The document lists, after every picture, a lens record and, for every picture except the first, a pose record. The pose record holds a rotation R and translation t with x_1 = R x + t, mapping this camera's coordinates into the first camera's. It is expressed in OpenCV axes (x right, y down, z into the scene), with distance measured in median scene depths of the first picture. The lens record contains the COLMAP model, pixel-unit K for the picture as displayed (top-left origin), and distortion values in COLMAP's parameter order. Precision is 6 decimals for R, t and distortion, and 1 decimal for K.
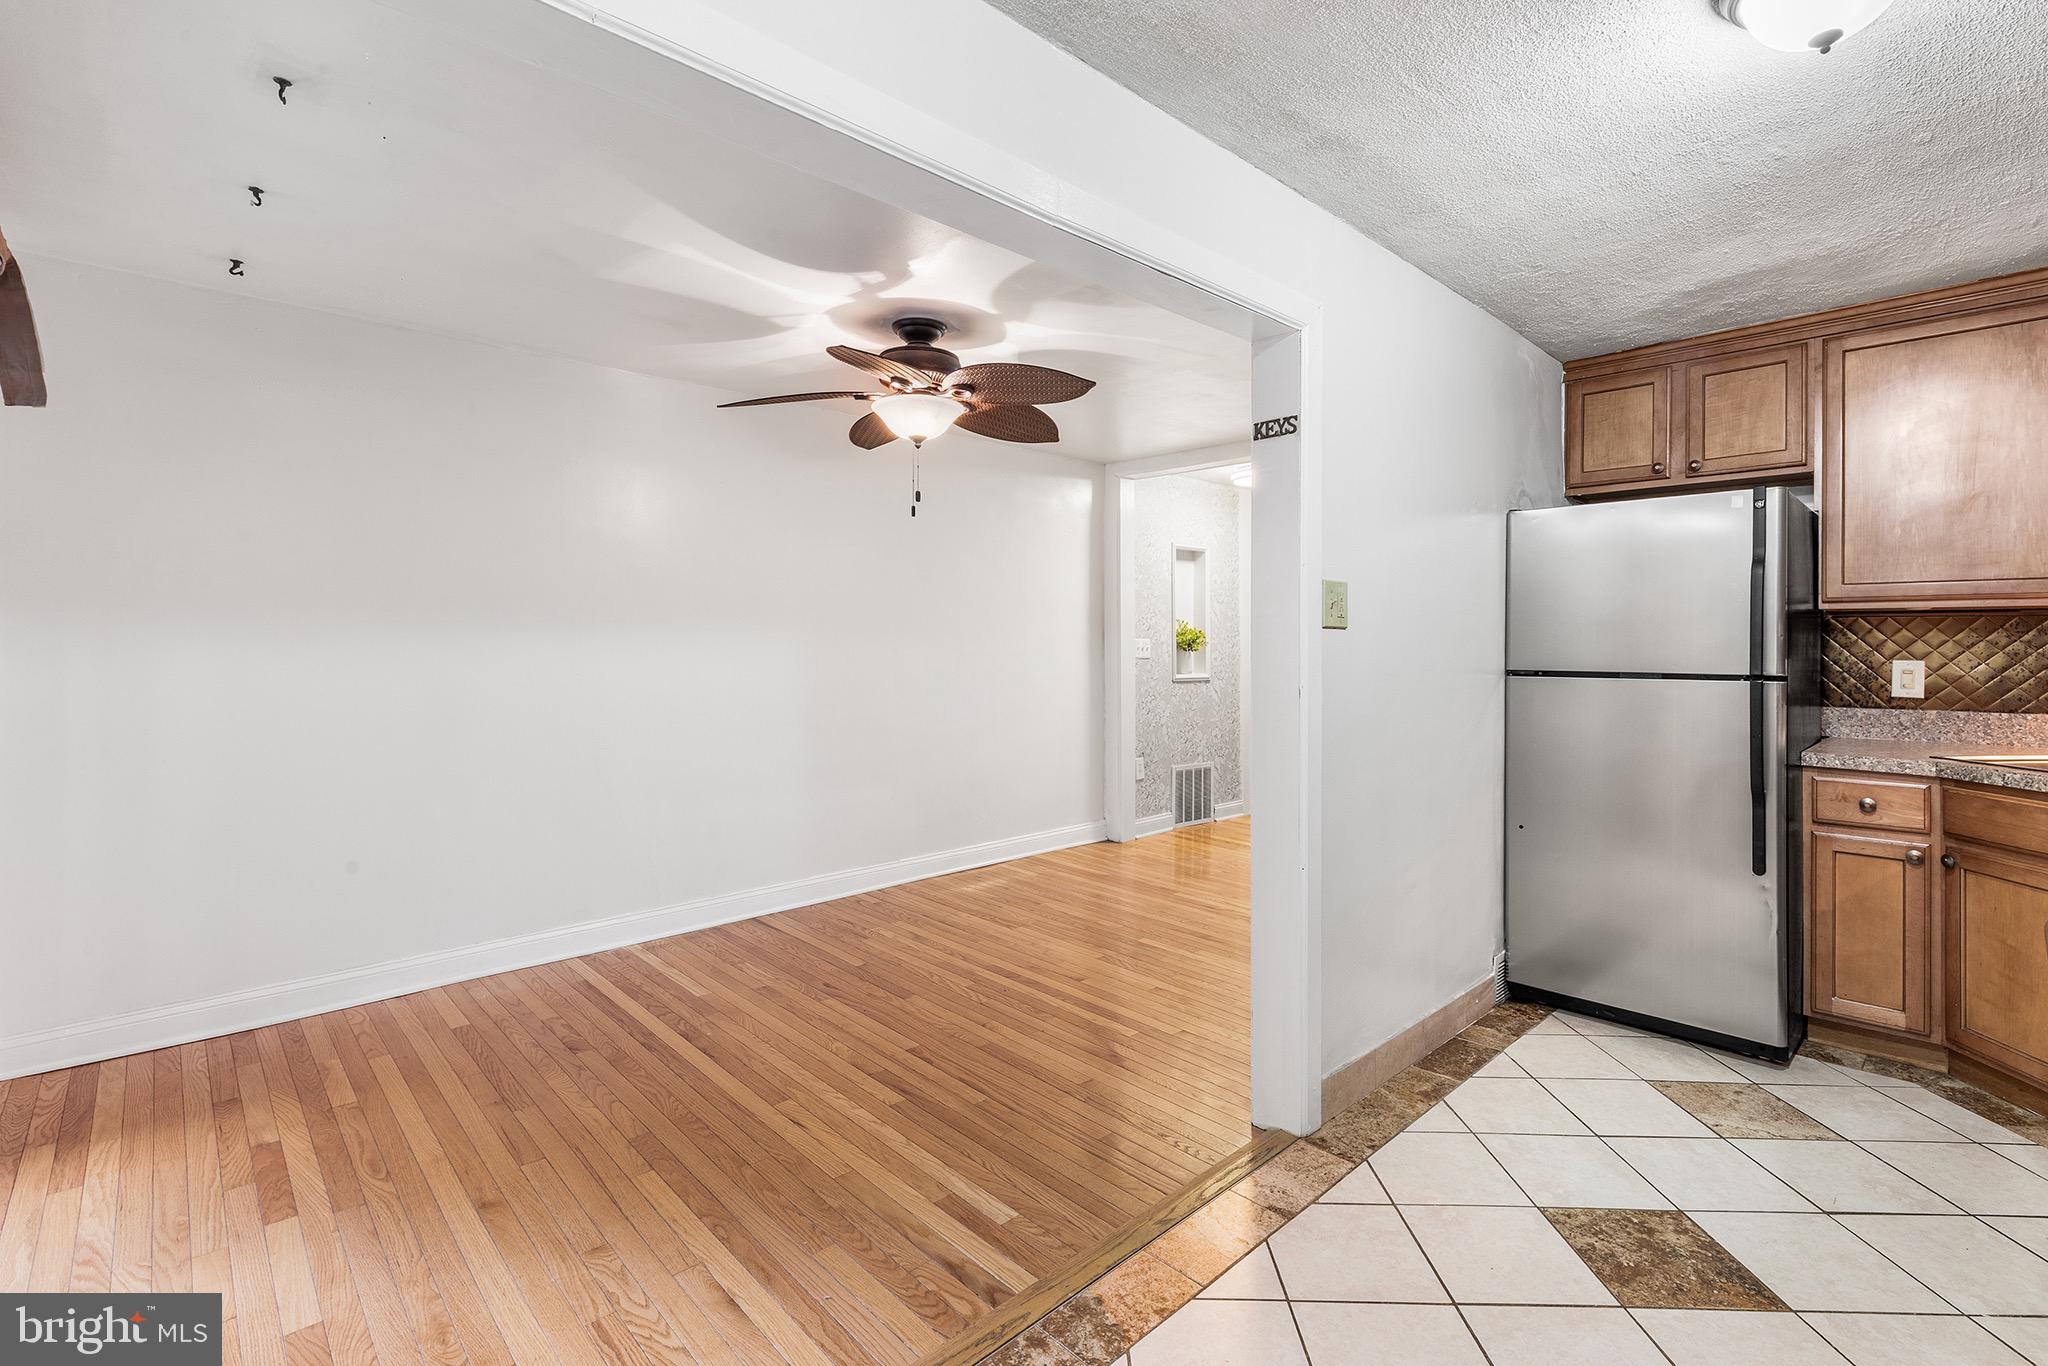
lens RADIAL K [[935.0, 0, 1025.1], [0, 935.0, 640.1], [0, 0, 1]] dist [0.001736, 0.000097]
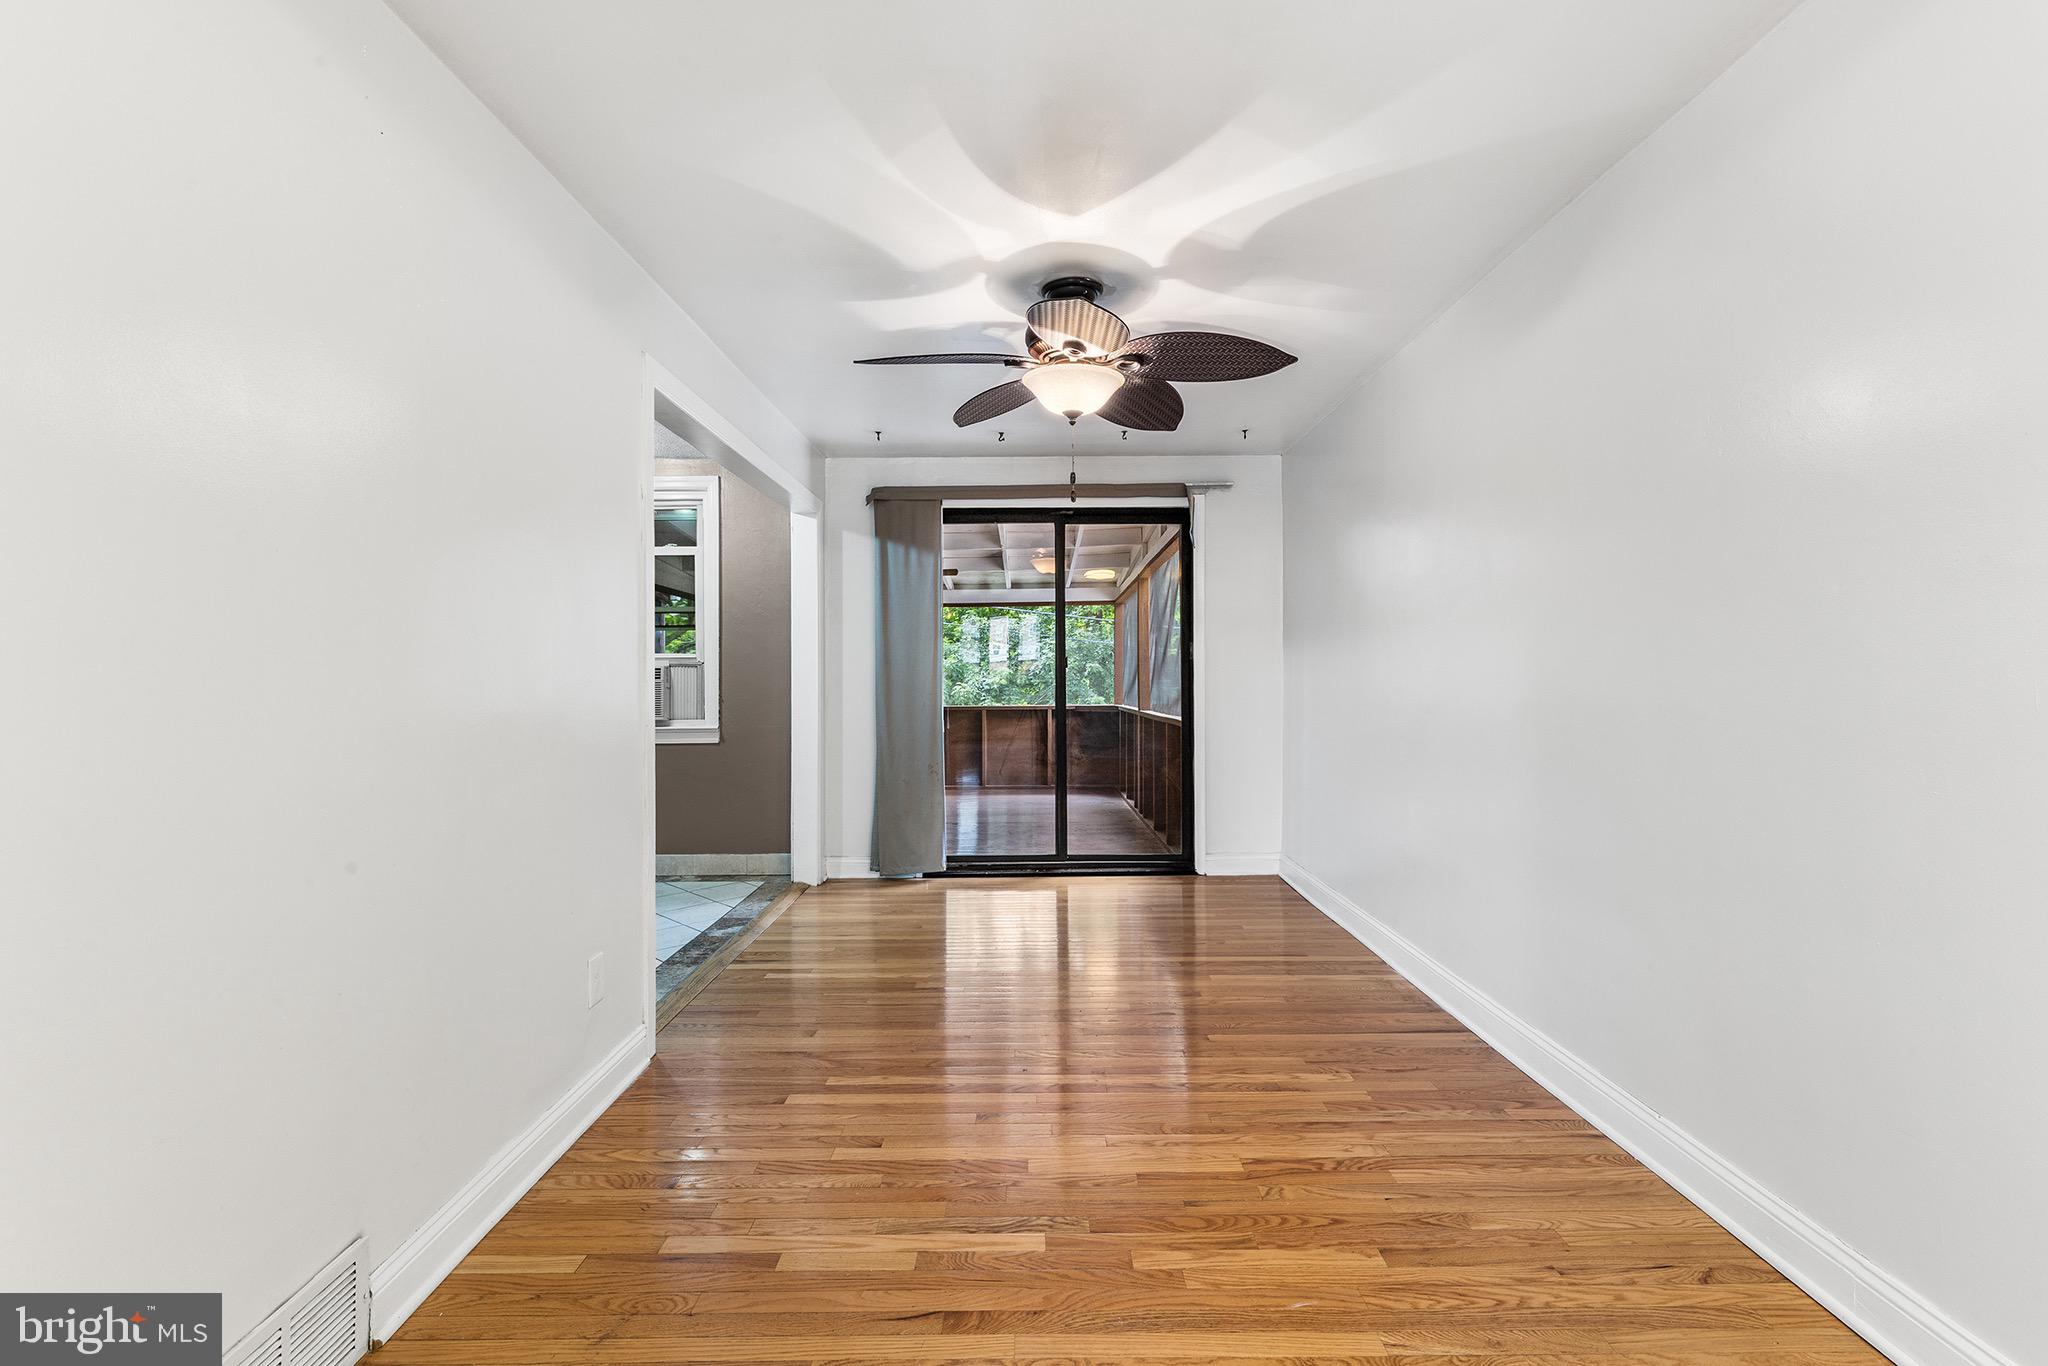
lens RADIAL K [[934.4, 0, 1024.7], [0, 934.4, 661.1], [0, 0, 1]] dist [-0.000139, -0.000200]
pose [[-0.687271, -0.010600, -0.726323, 0.689284], [0.004838, 0.999805, -0.019170, 0.048914], [0.726385, -0.016689, -0.687086, 1.907379]]
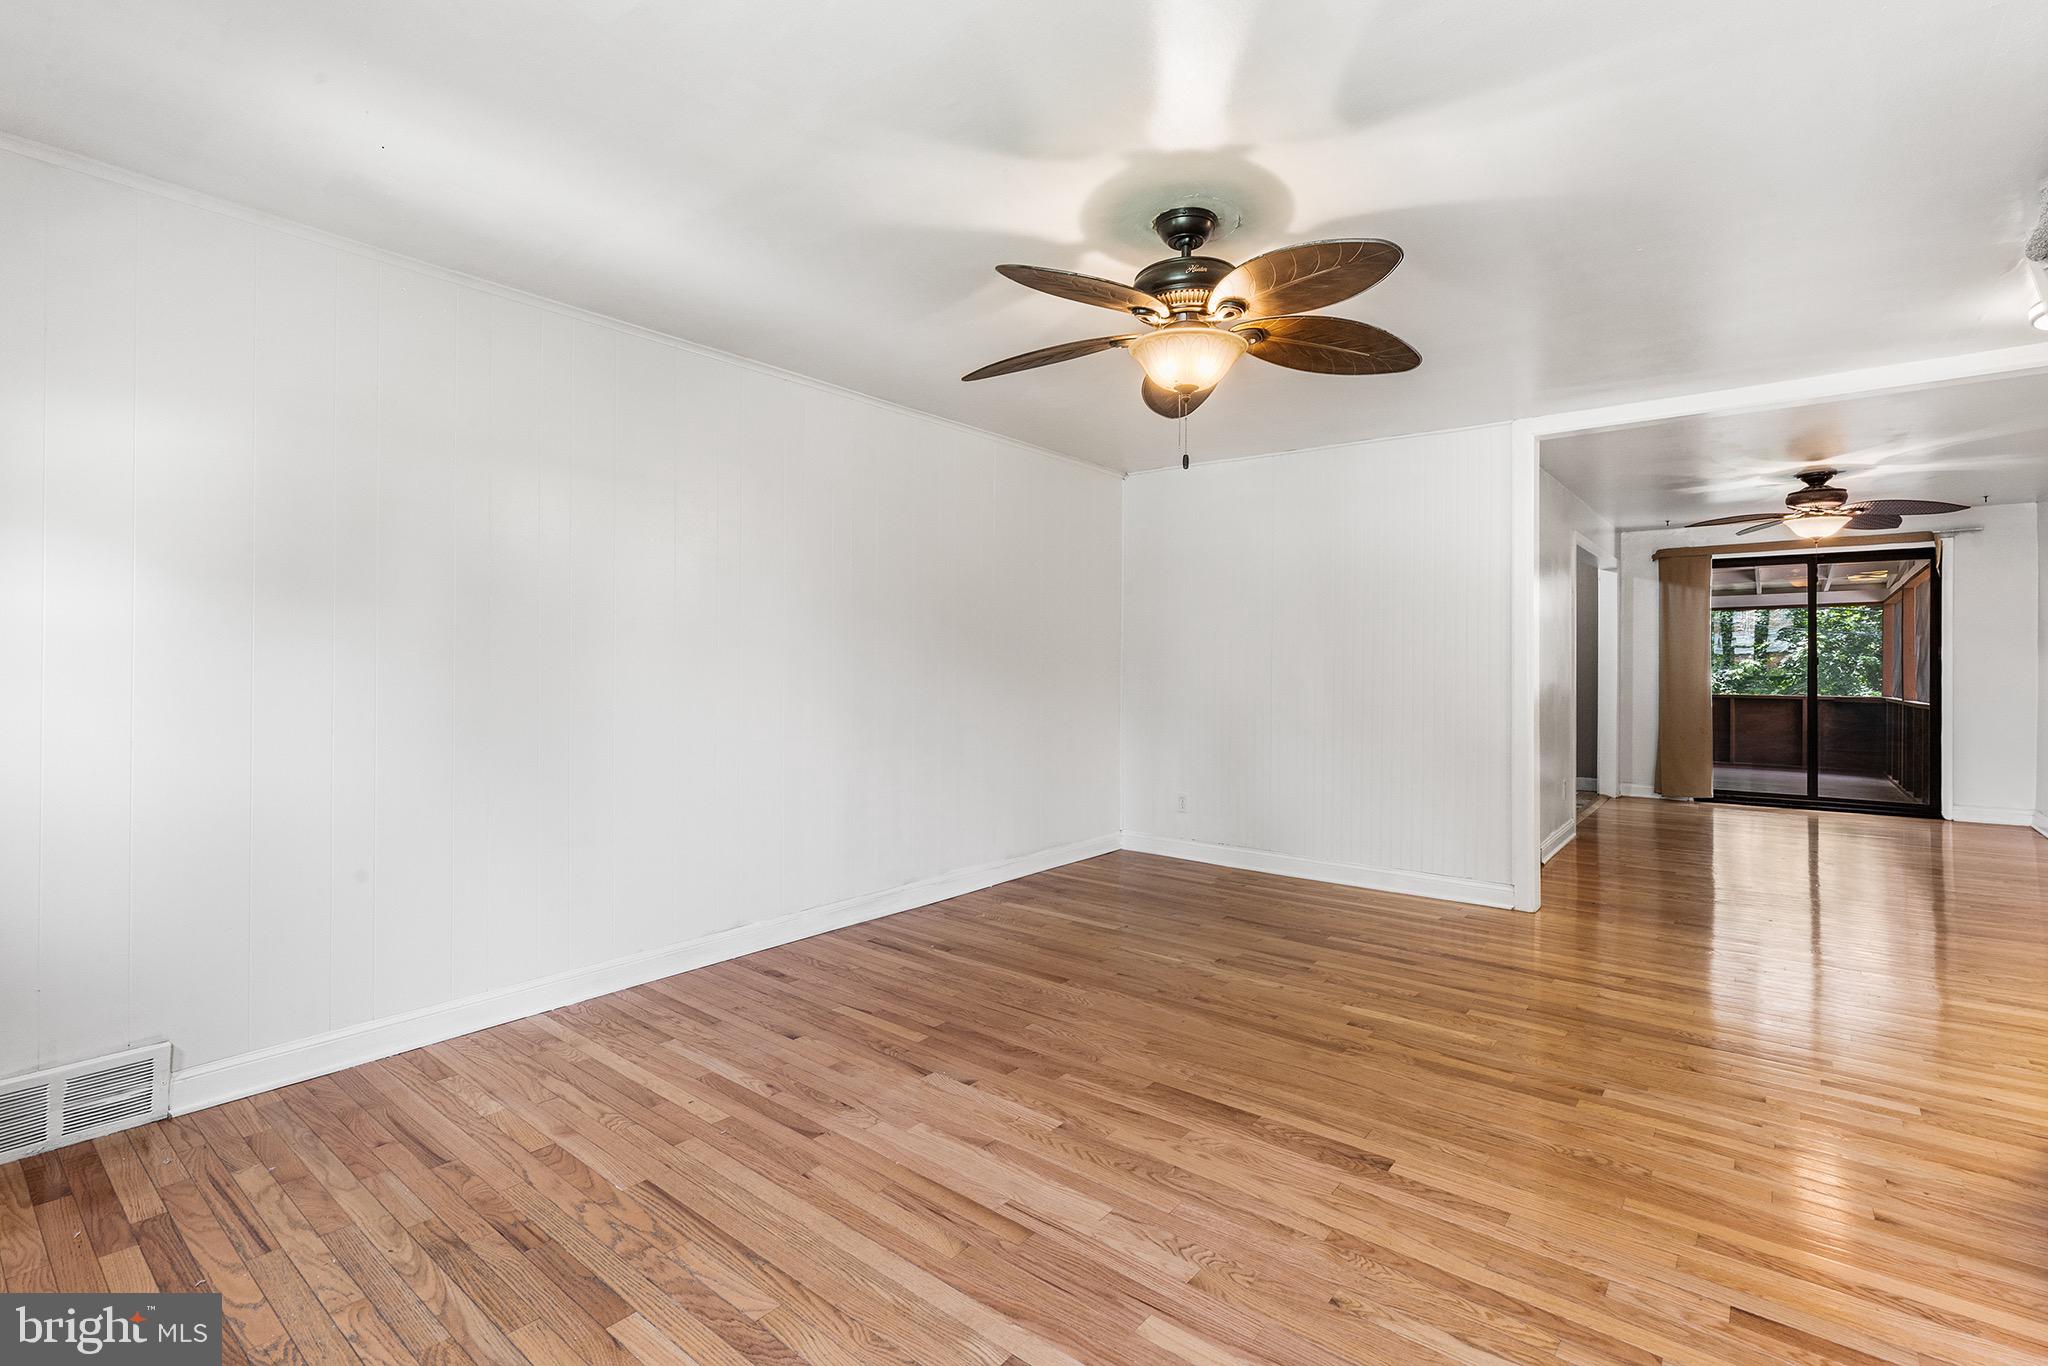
lens RADIAL K [[934.4, 0, 1024.7], [0, 934.4, 661.1], [0, 0, 1]] dist [-0.000139, -0.000200]
pose [[-0.990326, -0.005339, -0.138658, 3.351558], [-0.004519, 0.999970, -0.006230, 0.031950], [0.138687, -0.005543, -0.990321, 4.358400]]
